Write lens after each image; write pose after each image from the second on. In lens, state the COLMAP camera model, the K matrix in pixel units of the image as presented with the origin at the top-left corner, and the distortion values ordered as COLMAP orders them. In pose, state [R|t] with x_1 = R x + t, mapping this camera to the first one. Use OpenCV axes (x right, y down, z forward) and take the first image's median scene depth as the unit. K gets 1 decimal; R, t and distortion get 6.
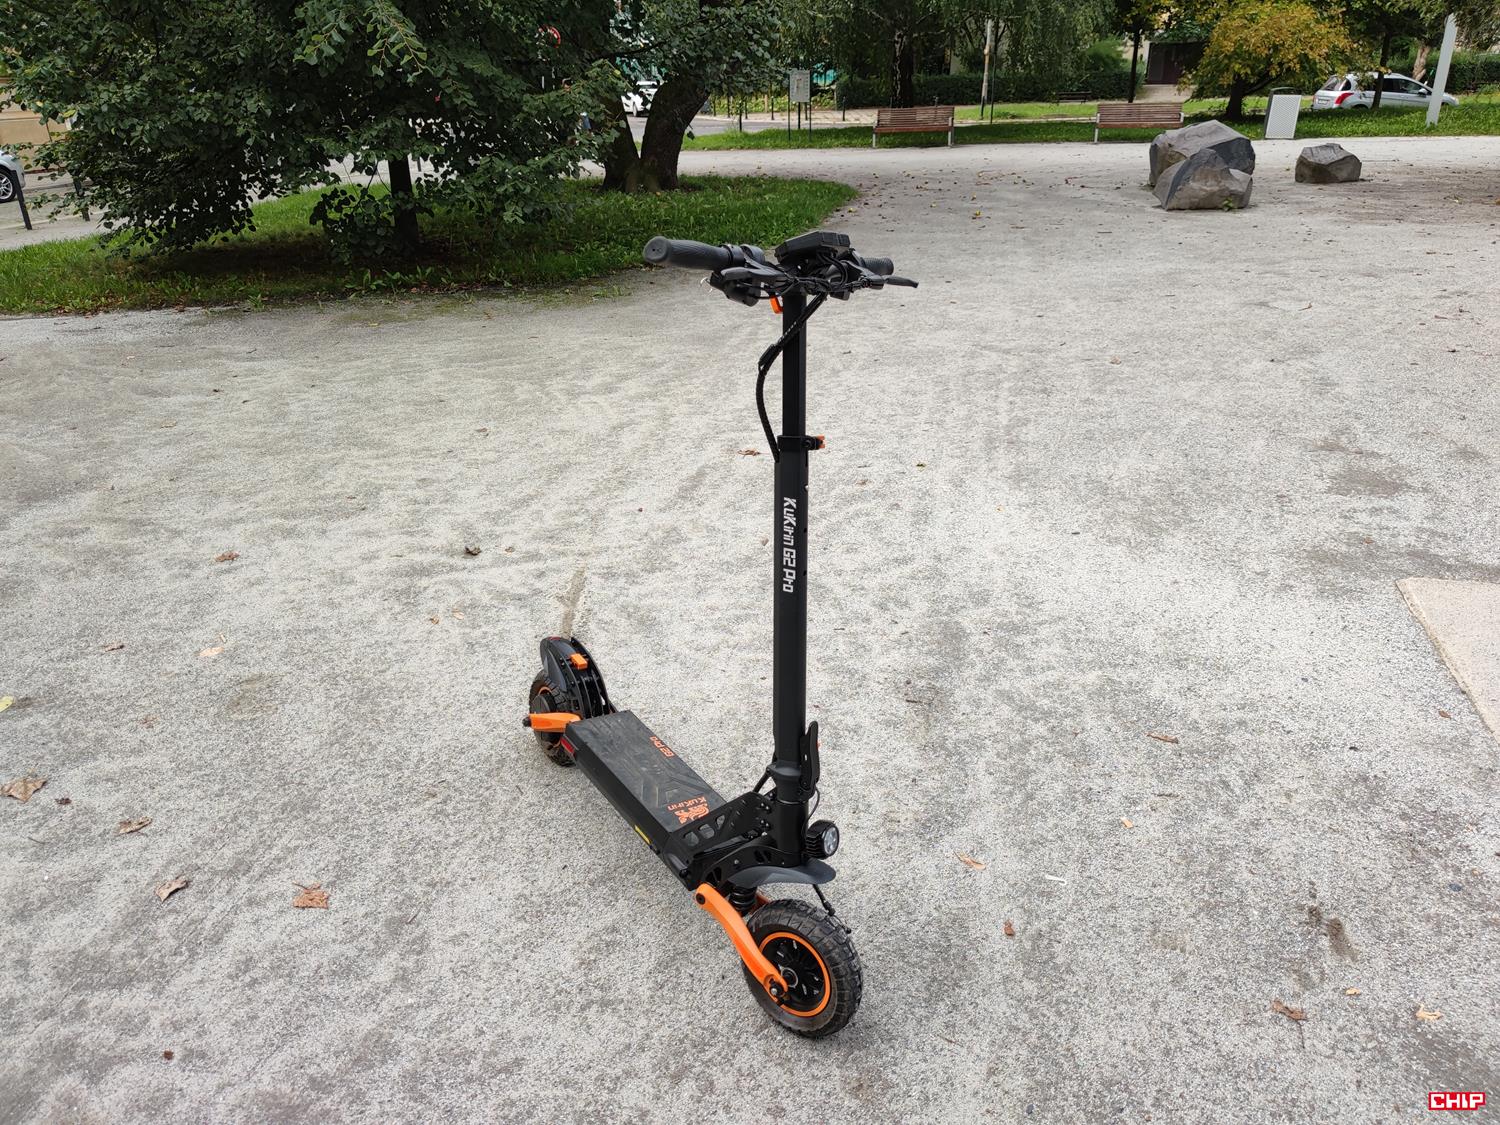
lens RADIAL K [[1095.6, 0, 744.6], [0, 1095.6, 545.4], [0, 0, 1]] dist [0.051332, -0.066510]
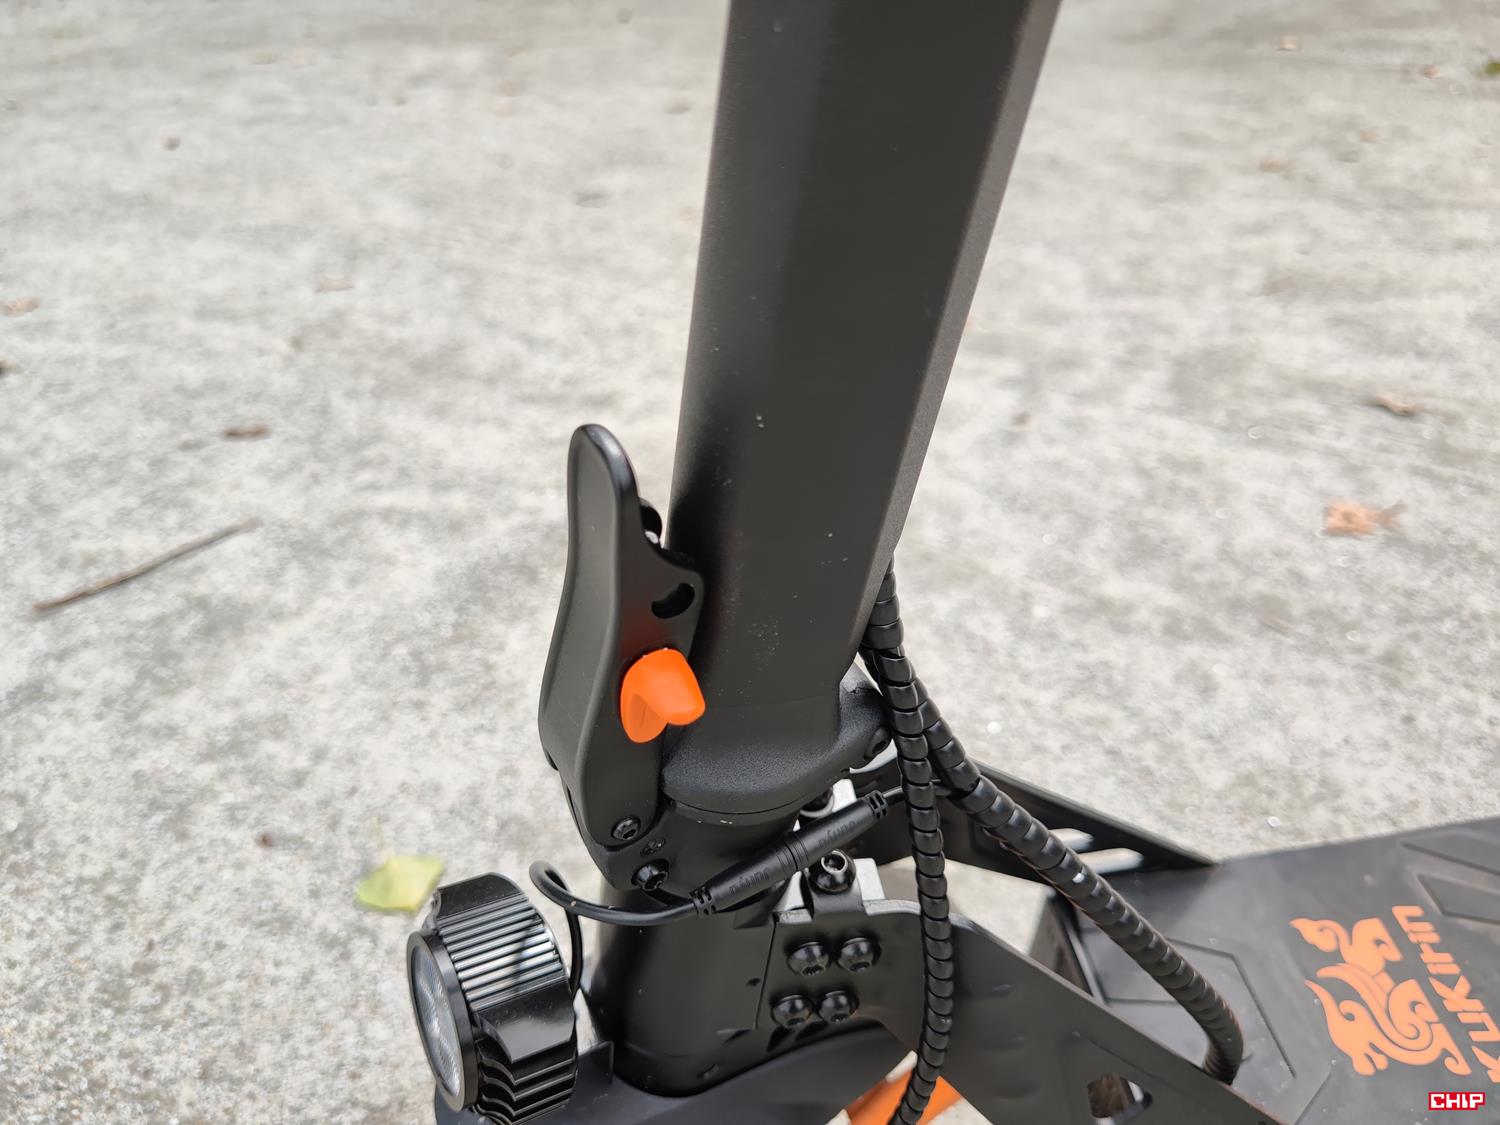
lens RADIAL K [[1136.2, 0, 758.2], [0, 1136.2, 570.6], [0, 0, 1]] dist [-0.010703, -0.010158]
pose [[-0.403497, 0.554188, -0.728056, 0.082855], [-0.325026, 0.656996, 0.680231, 0.045072], [0.855306, 0.511108, -0.084970, 0.563574]]
